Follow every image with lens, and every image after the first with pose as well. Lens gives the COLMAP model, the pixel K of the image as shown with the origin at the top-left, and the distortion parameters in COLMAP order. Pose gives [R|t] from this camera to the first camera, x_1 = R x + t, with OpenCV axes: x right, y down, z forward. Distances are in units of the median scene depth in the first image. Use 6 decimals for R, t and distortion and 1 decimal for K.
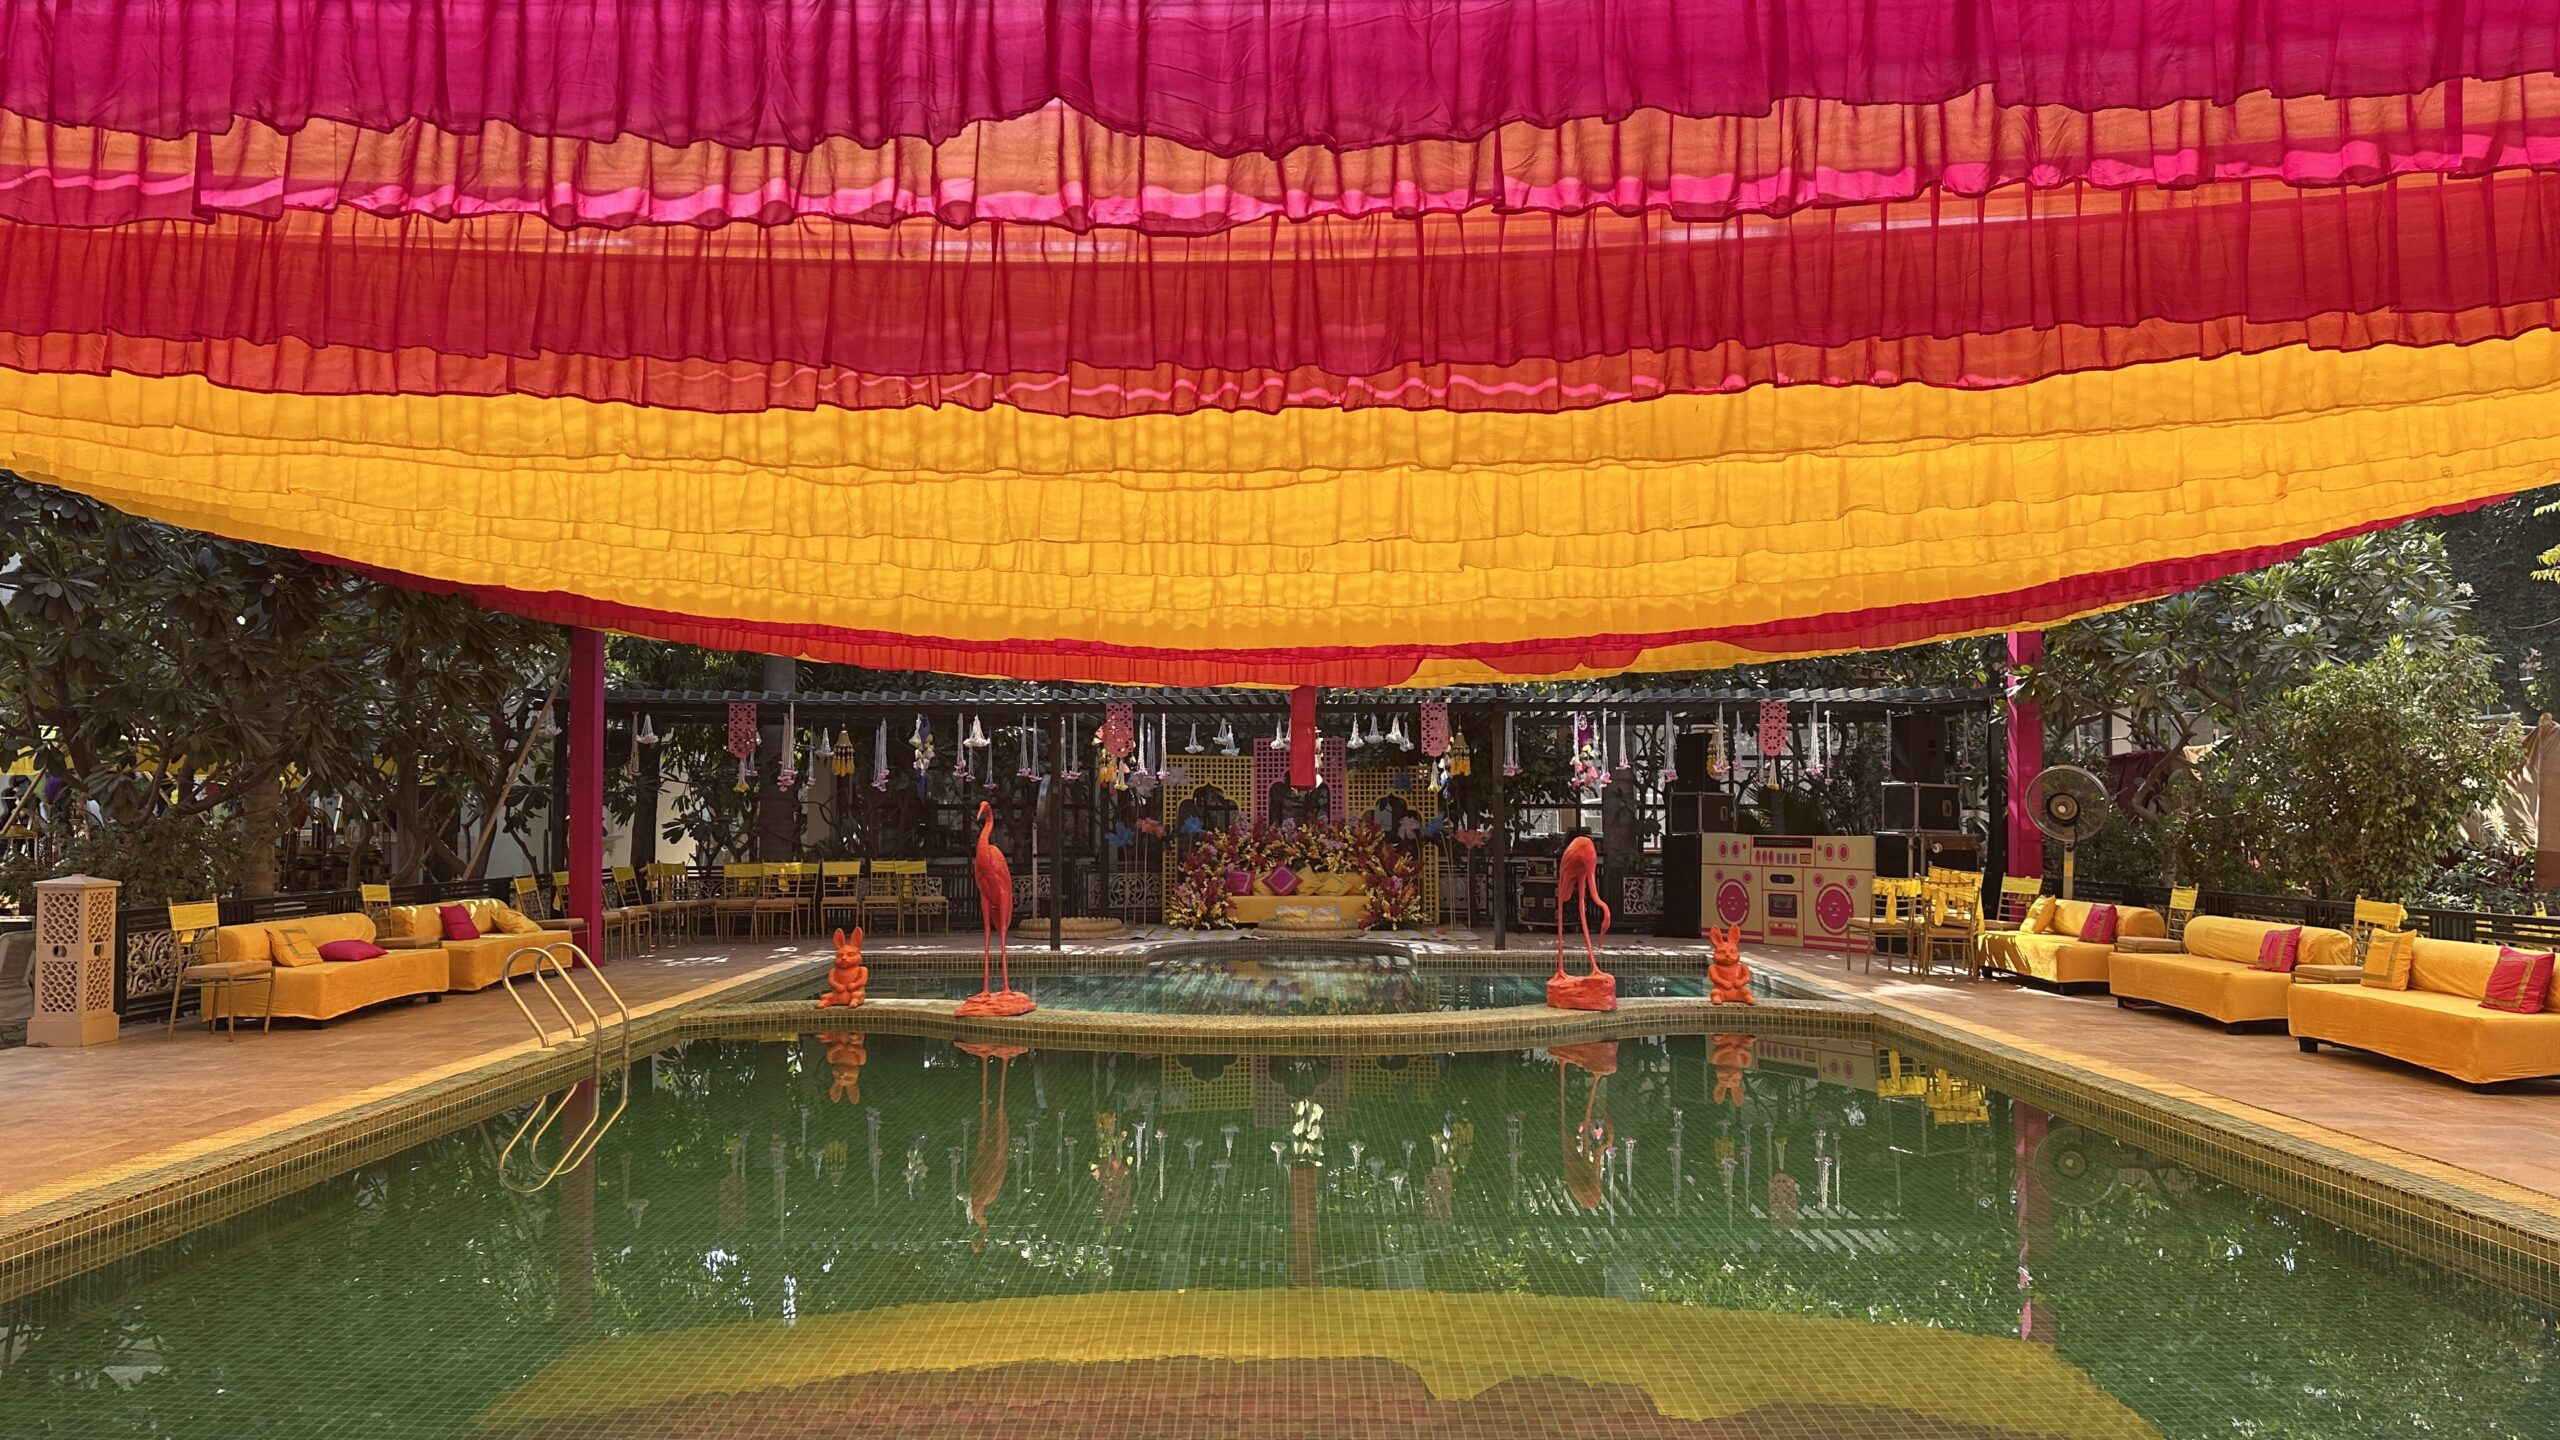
lens RADIAL K [[1811.0, 0, 1280.0], [0, 1811.0, 720.0], [0, 0, 1]] dist [0.140167, 0.000100]
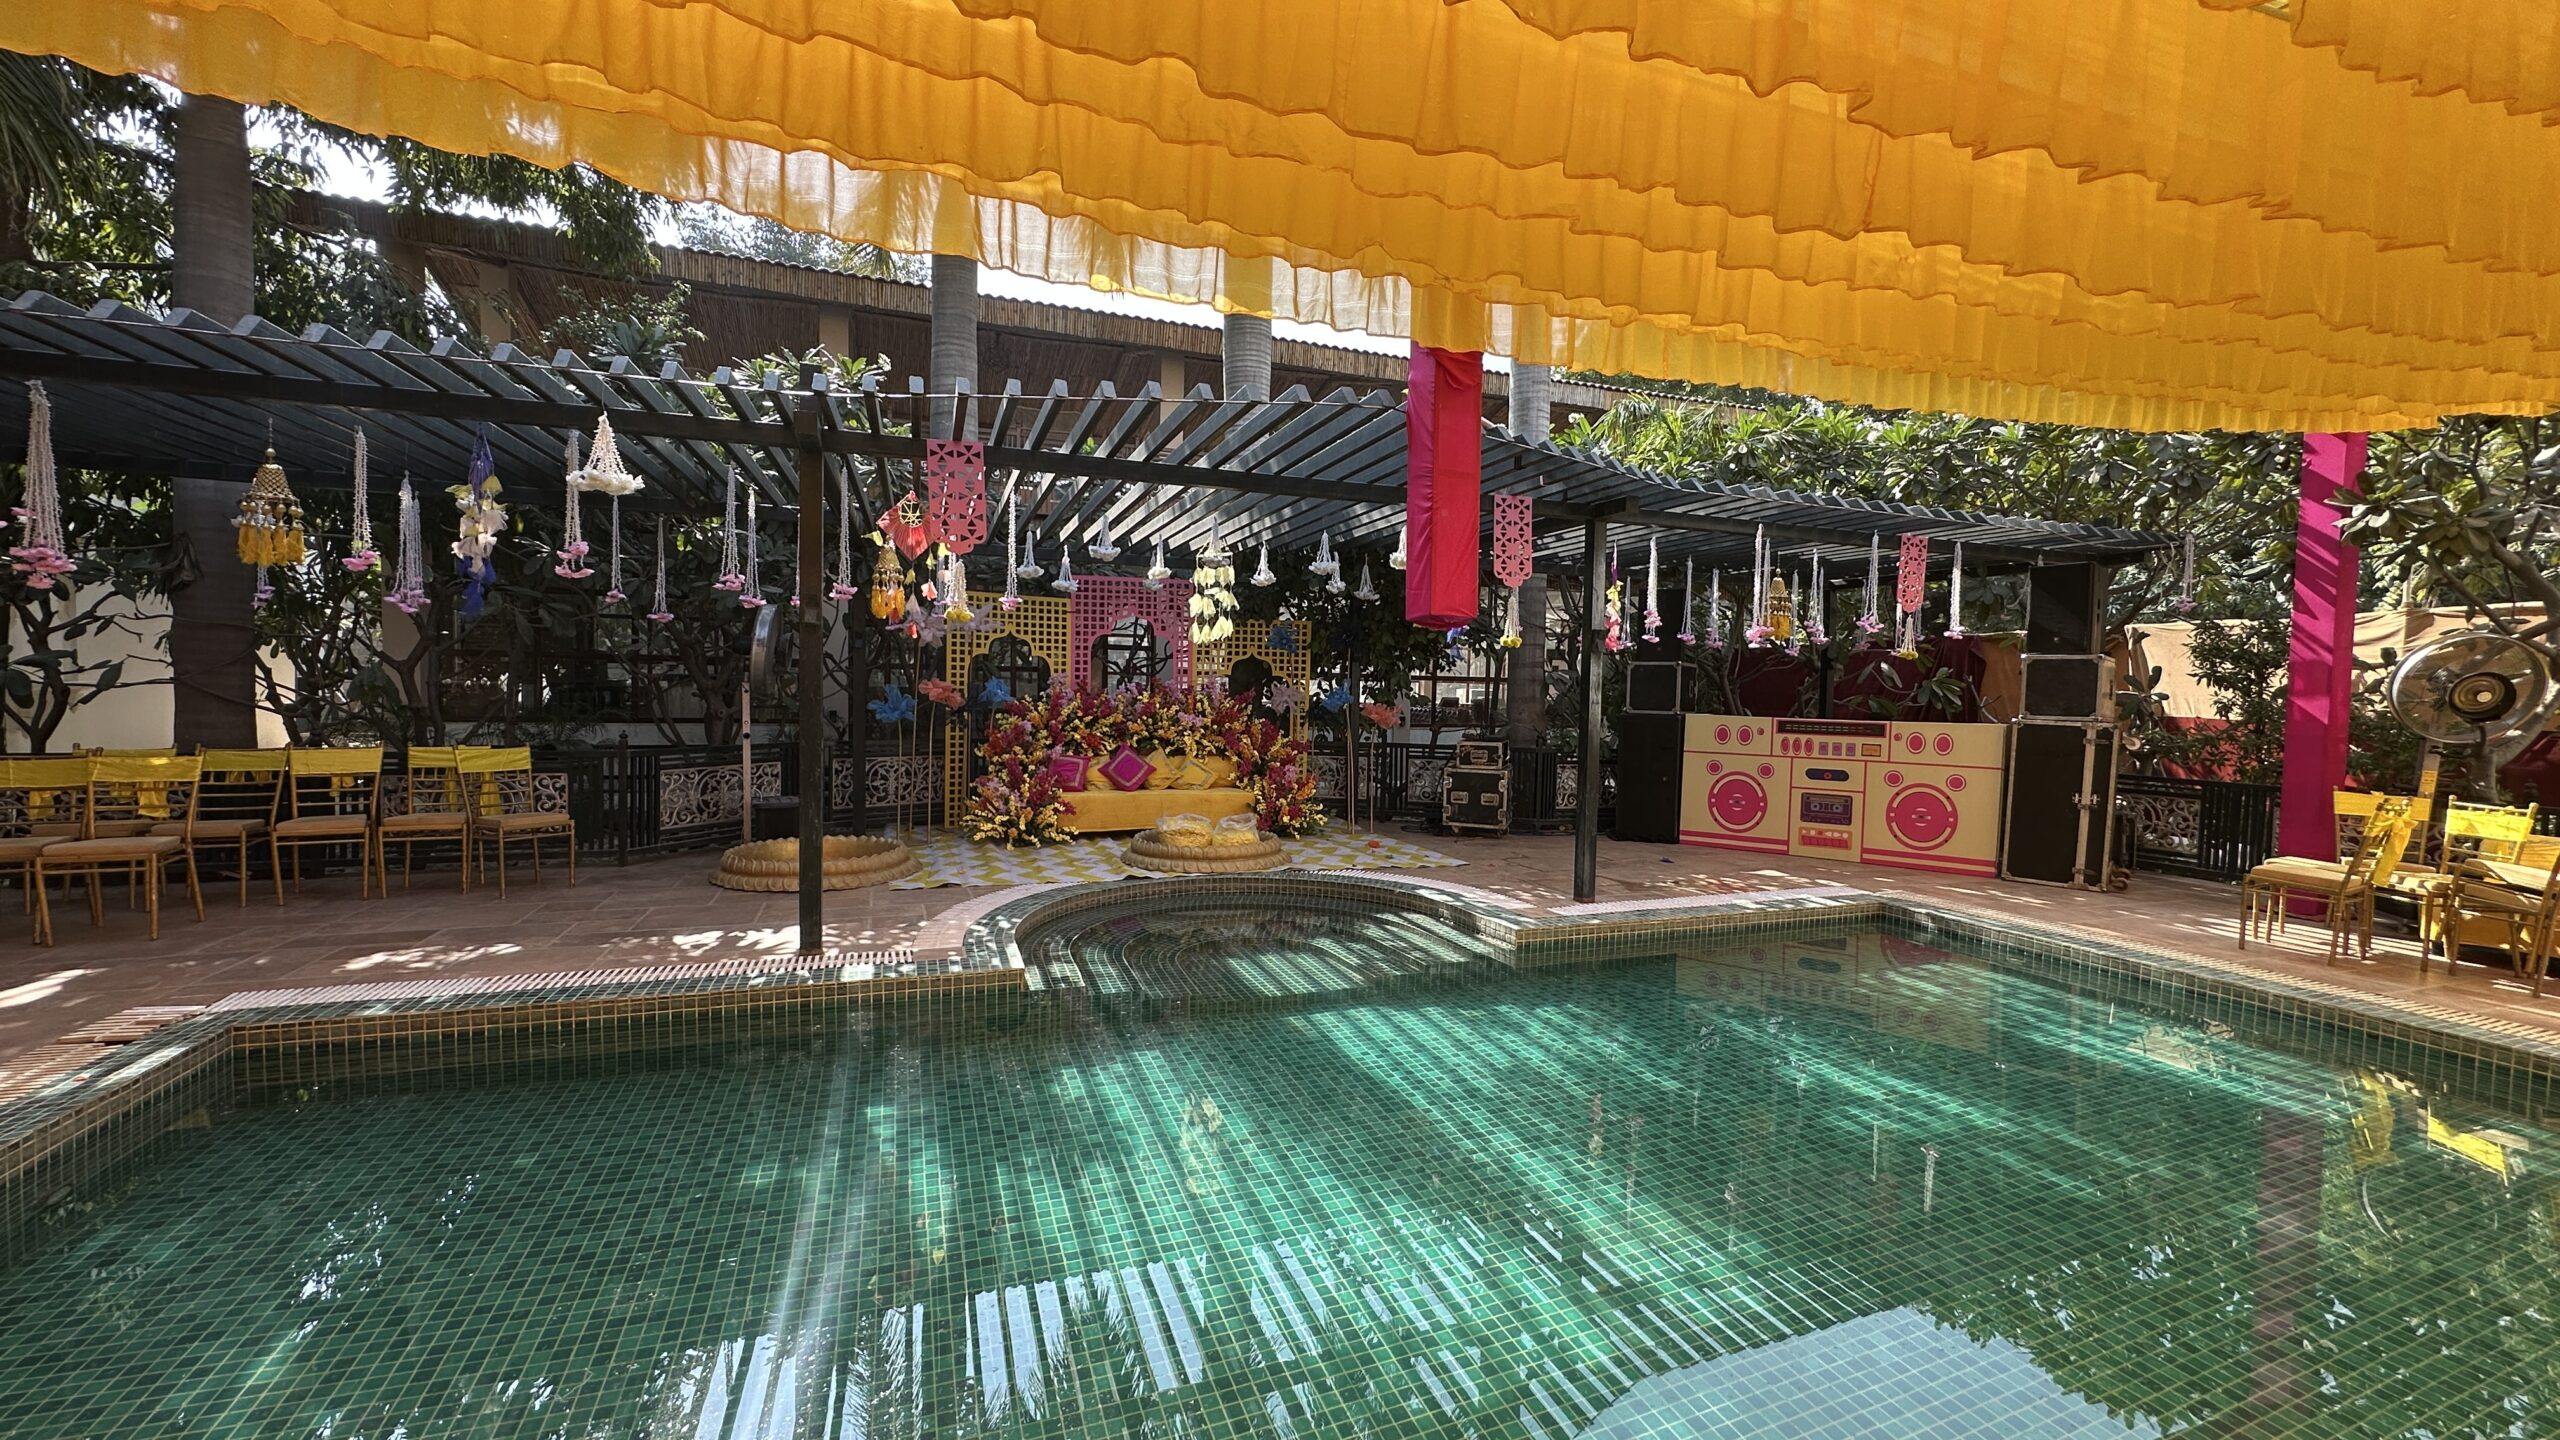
lens RADIAL K [[1011.2, 0, 1280.0], [0, 1011.2, 720.0], [0, 0, 1]] dist [-0.010523, -0.000015]
pose [[0.932775, 0.008747, 0.360353, -0.099624], [-0.041569, 0.995646, 0.083435, 0.037226], [-0.358054, -0.092805, 0.929077, 0.687096]]
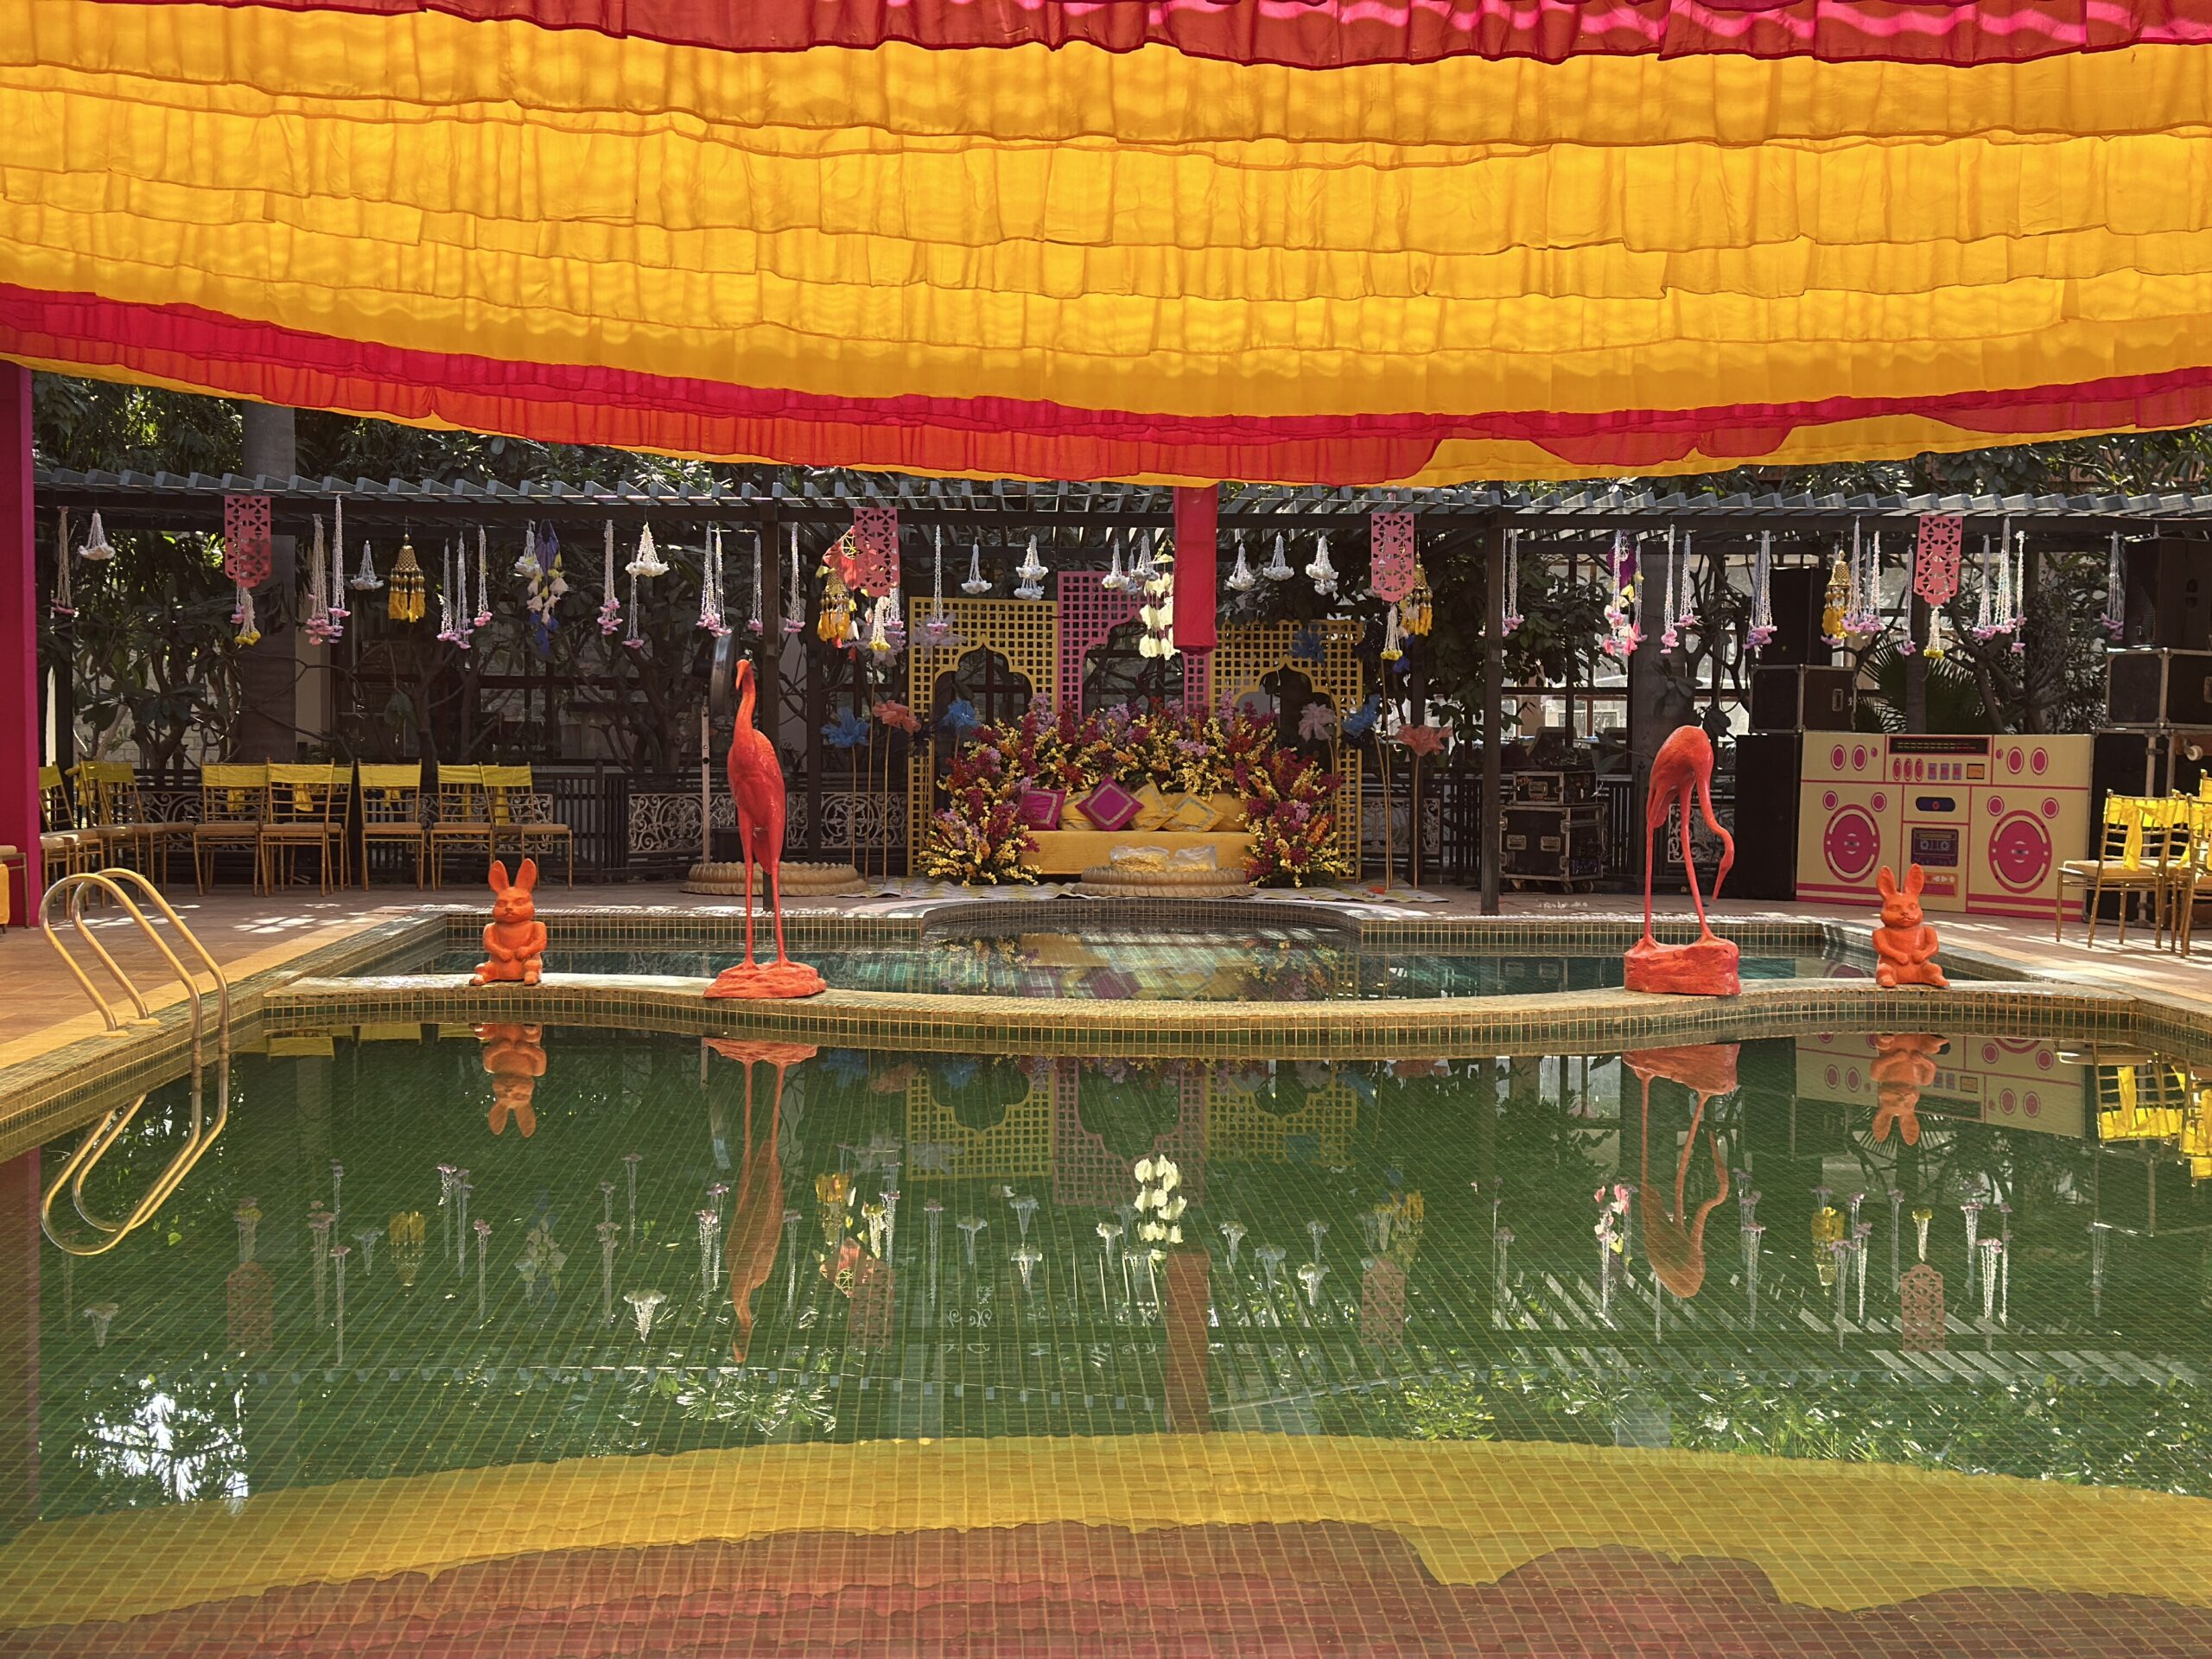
lens RADIAL K [[3142.2, 0, 1106.0], [0, 3142.2, 829.5], [0, 0, 1]] dist [0.163240, -0.056544]
pose [[0.998501, 0.007896, 0.054158, -0.064942], [-0.012634, 0.996066, 0.087711, 0.004408], [-0.053253, -0.088263, 0.994673, -0.056931]]
